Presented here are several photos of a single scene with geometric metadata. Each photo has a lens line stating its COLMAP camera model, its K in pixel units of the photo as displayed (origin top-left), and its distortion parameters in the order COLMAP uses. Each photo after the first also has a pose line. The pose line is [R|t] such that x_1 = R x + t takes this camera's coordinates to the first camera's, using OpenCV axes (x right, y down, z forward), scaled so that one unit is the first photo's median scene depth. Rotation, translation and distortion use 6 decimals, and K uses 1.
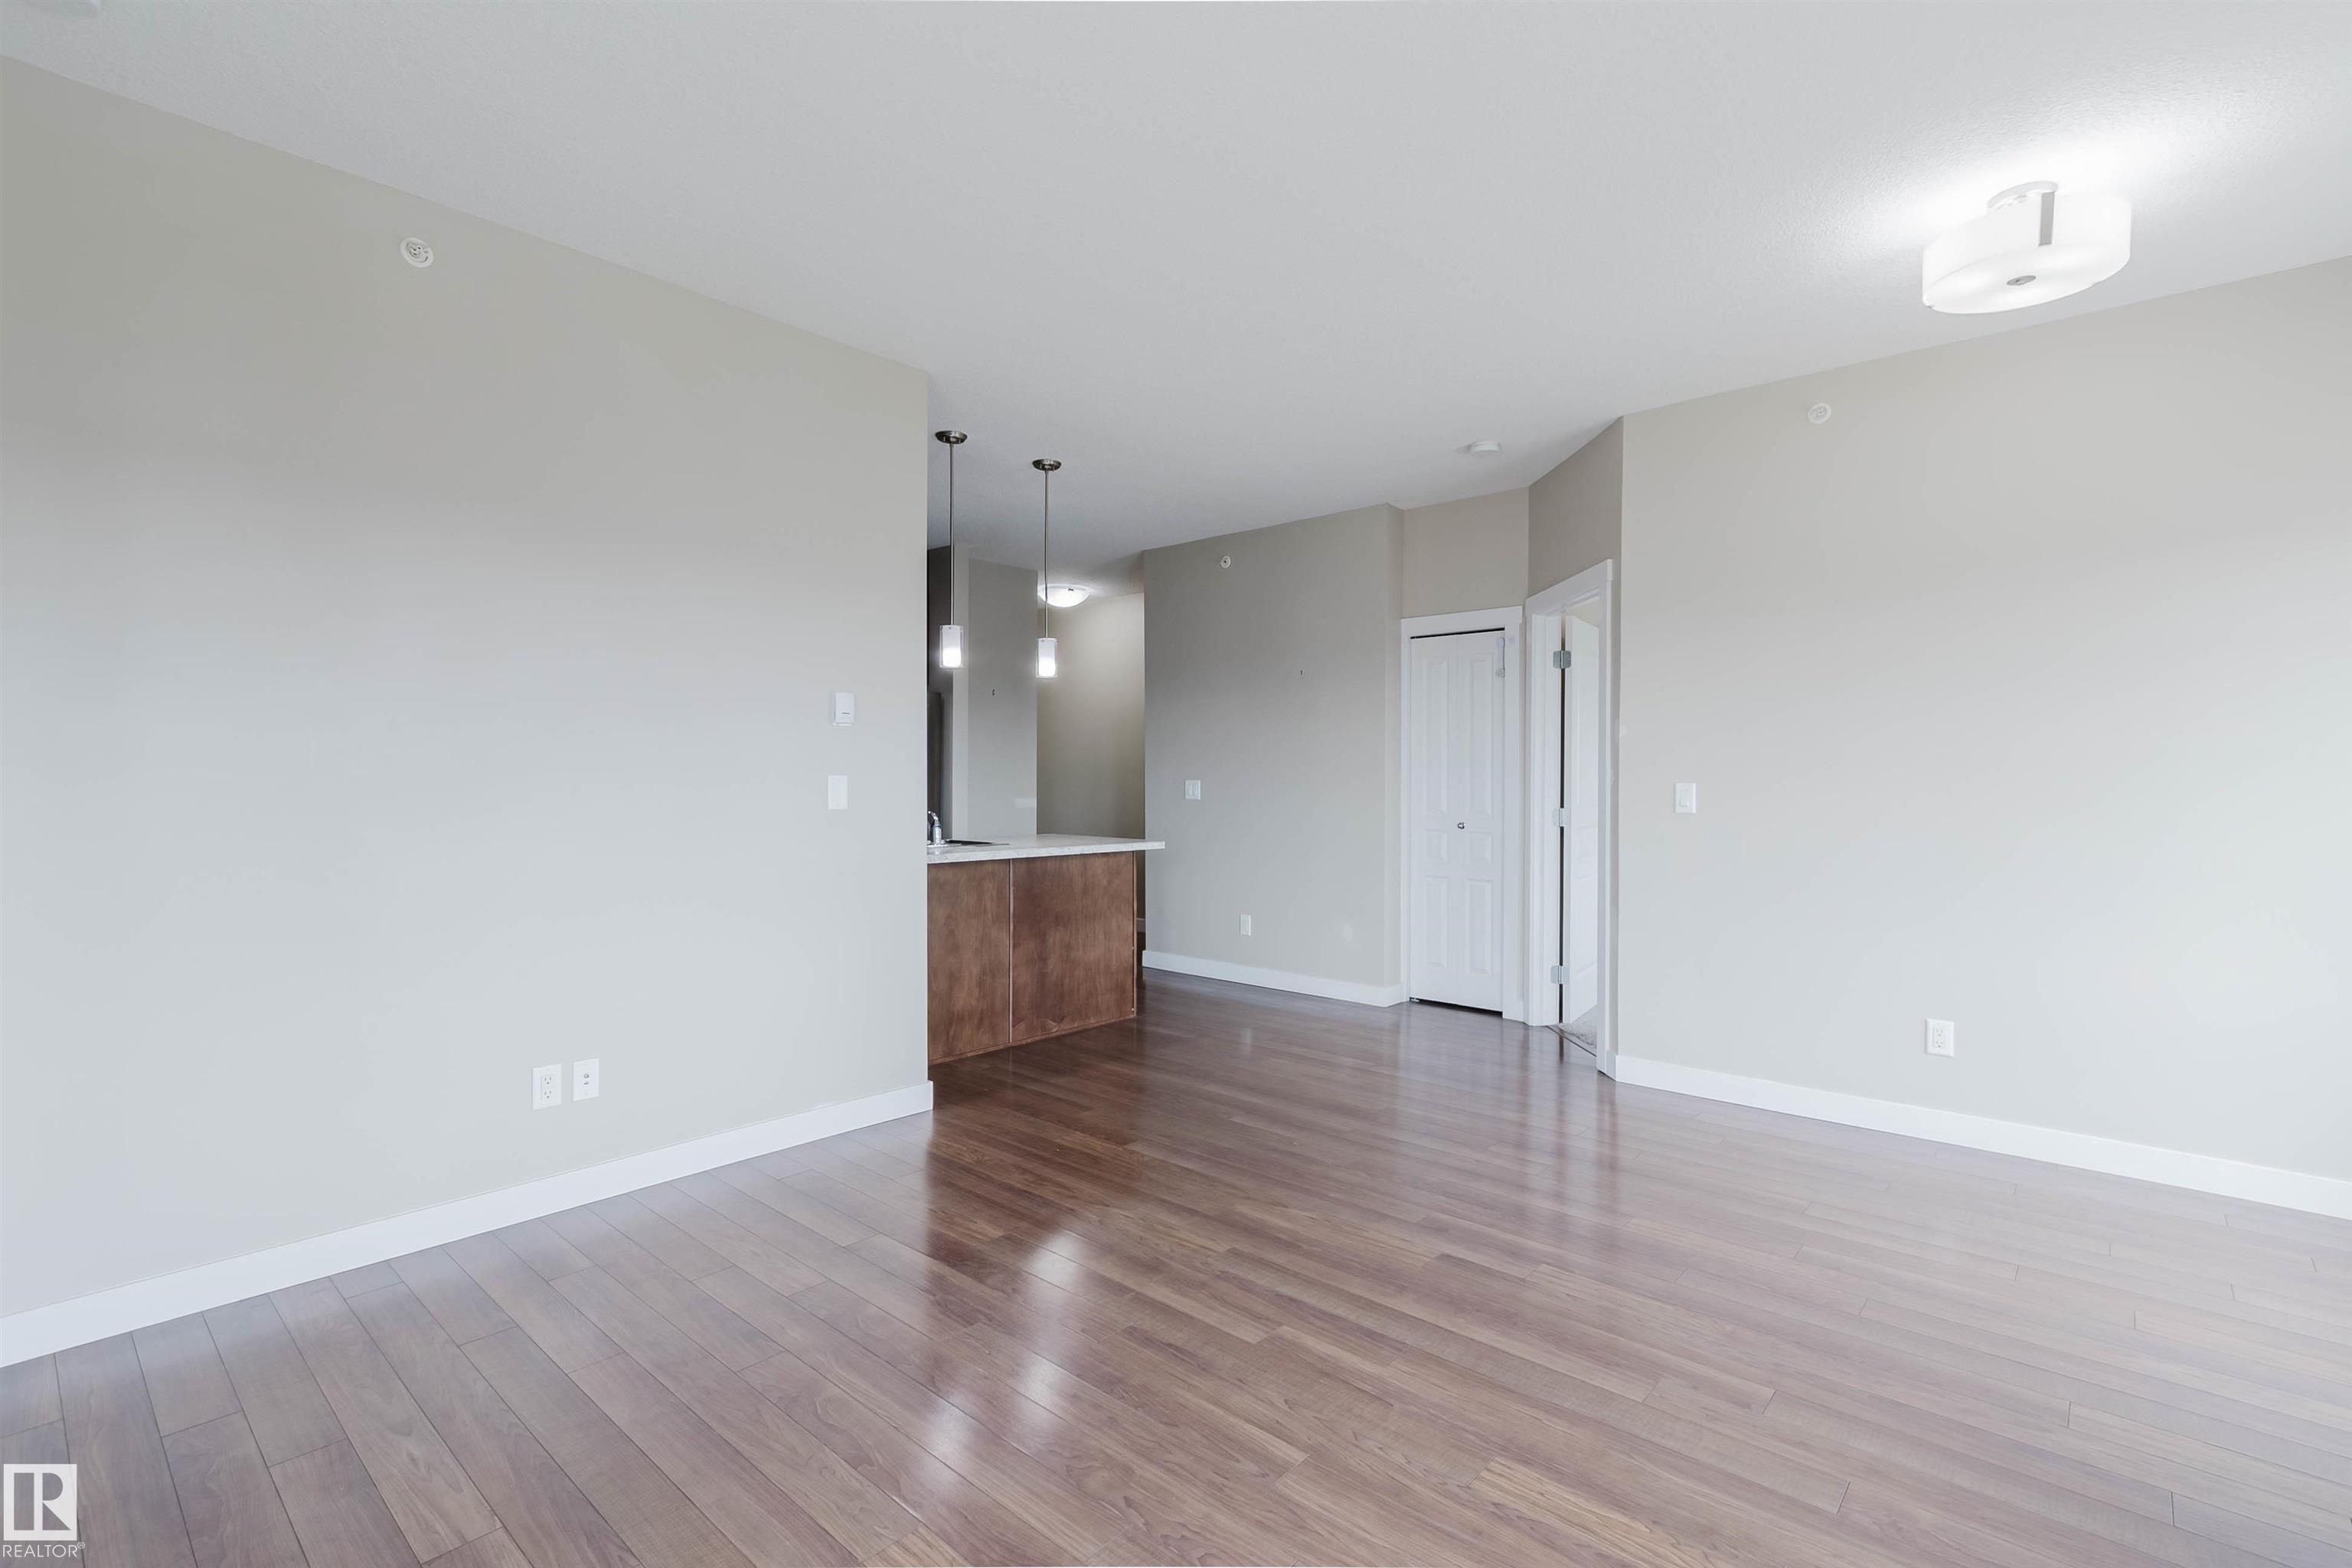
lens RADIAL K [[1076.4, 0, 1162.6], [0, 1076.4, 782.2], [0, 0, 1]] dist [0.009949, -0.003800]
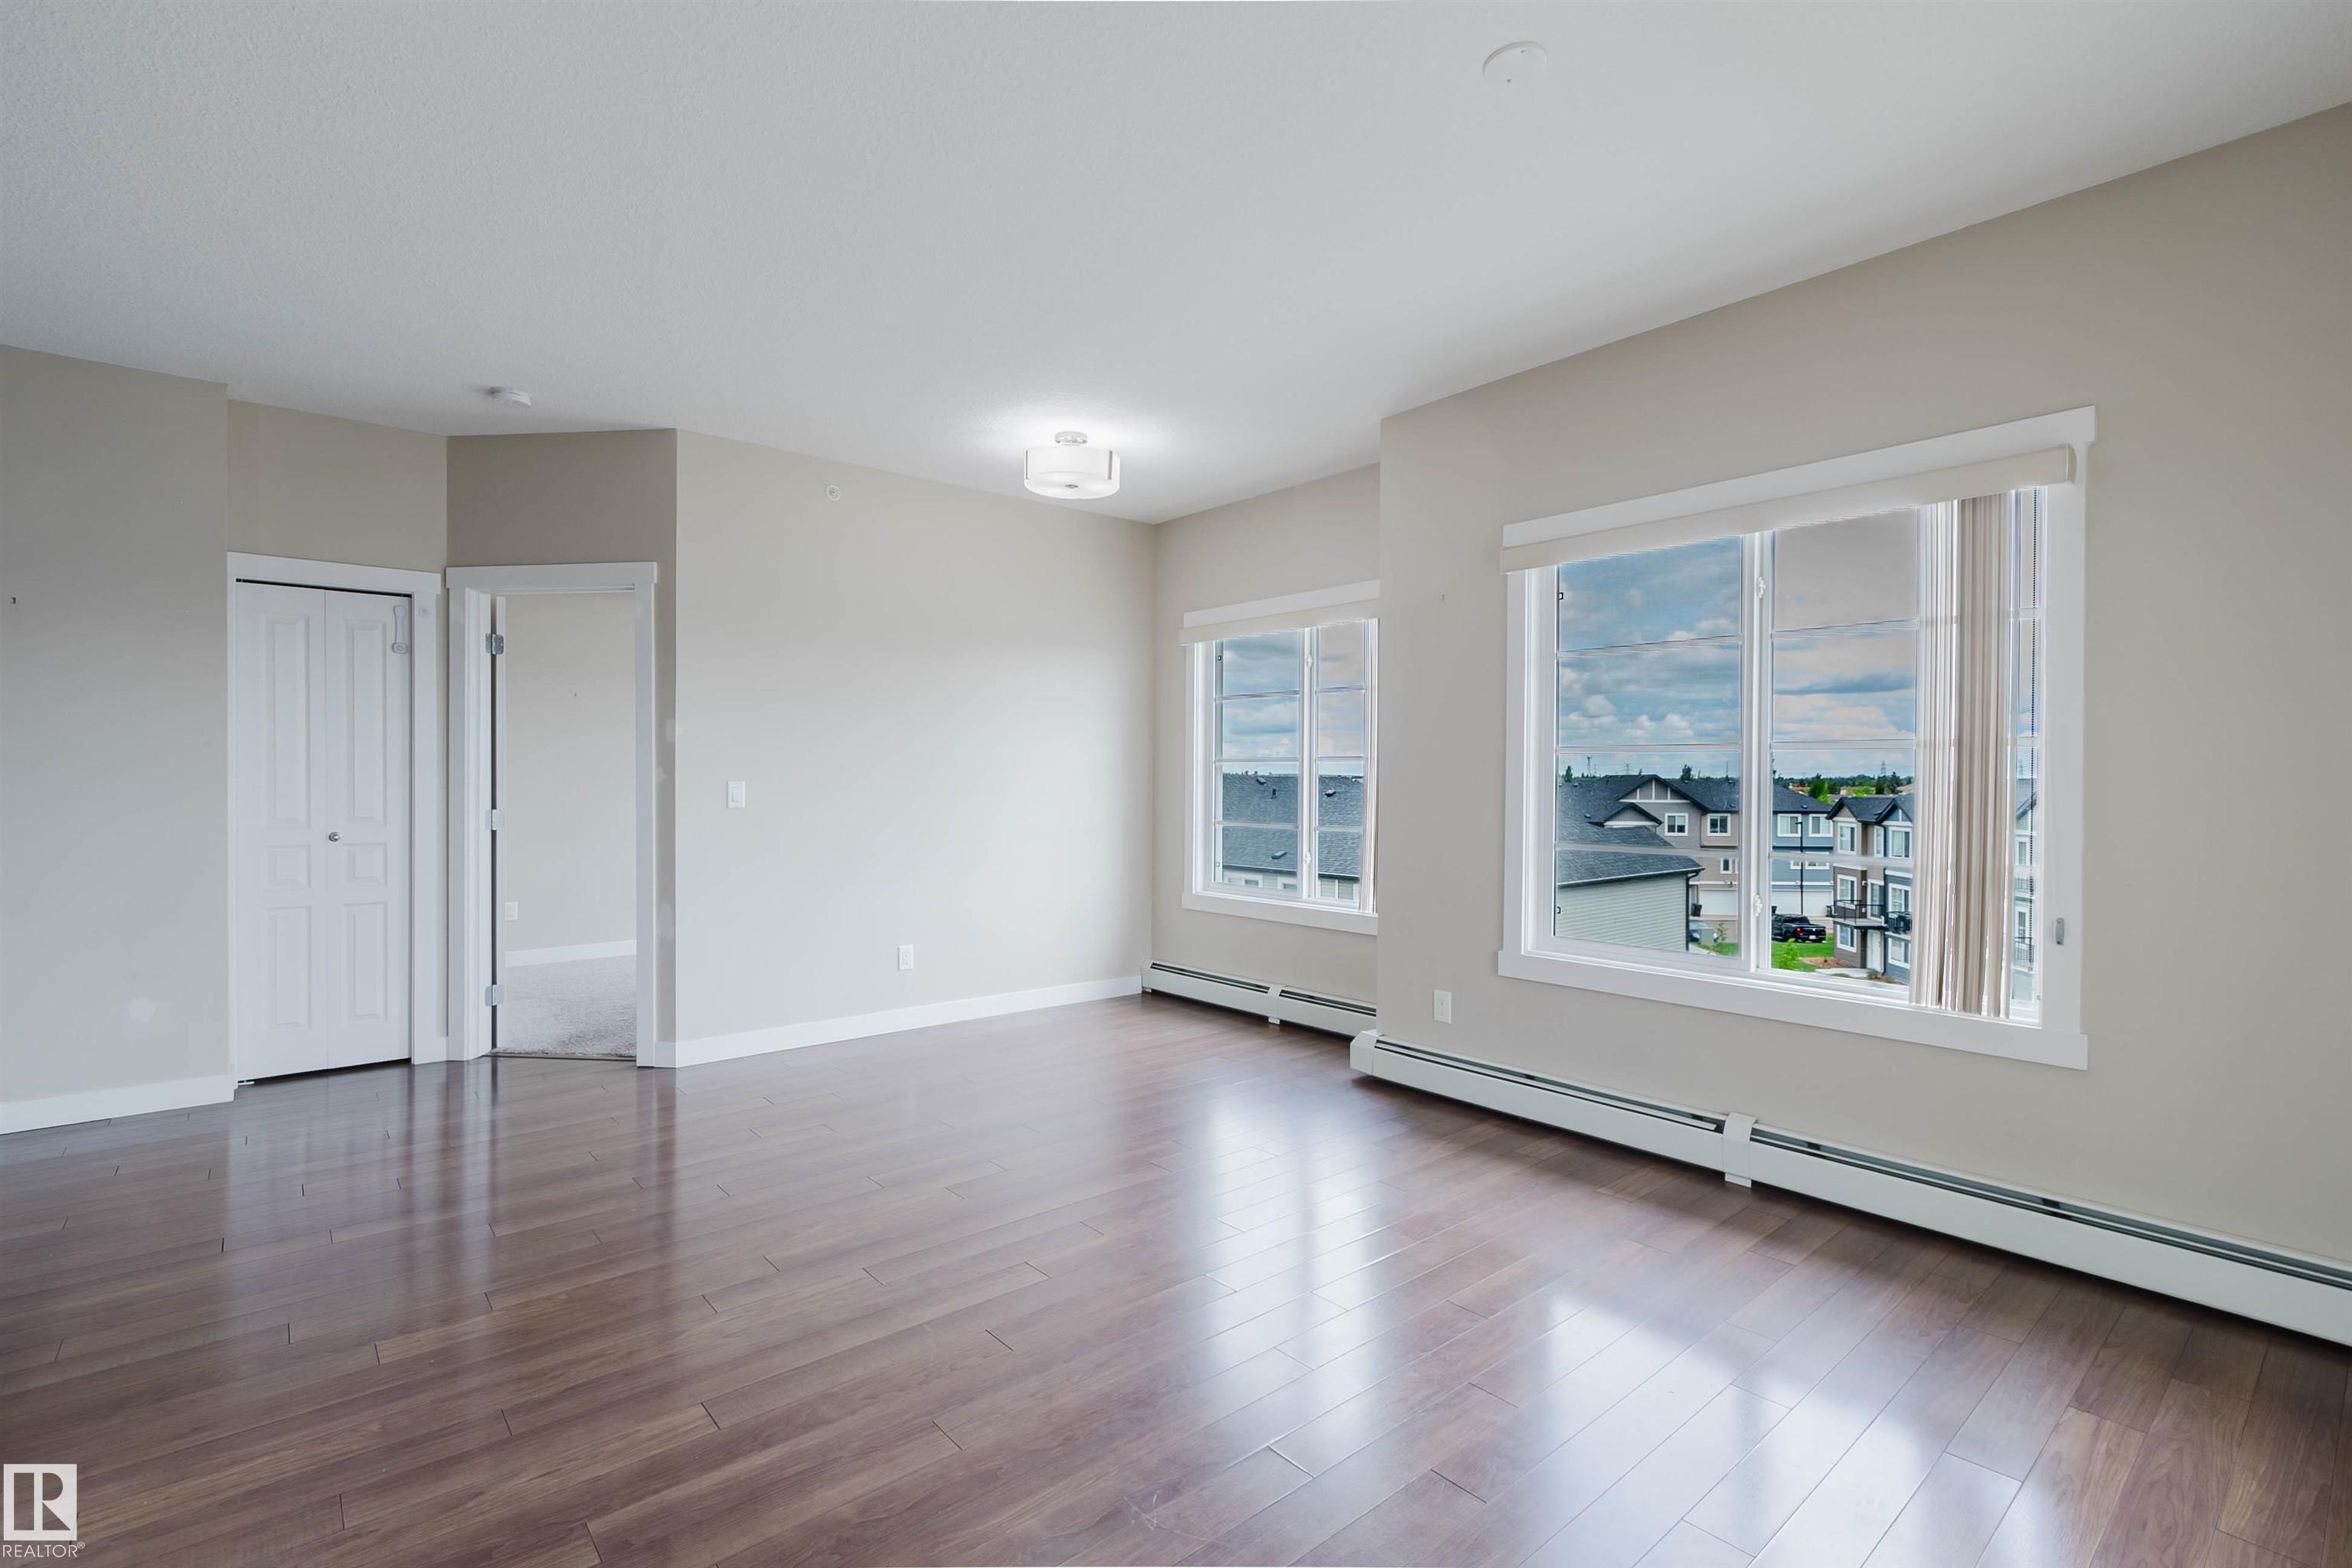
lens RADIAL K [[1076.4, 0, 1169.1], [0, 1076.4, 775.0], [0, 0, 1]] dist [0.009949, -0.003800]
pose [[0.125280, 0.005113, 0.992108, -0.452870], [0.002967, 0.999980, -0.005528, 0.001879], [-0.992117, 0.003637, 0.125262, 0.328690]]
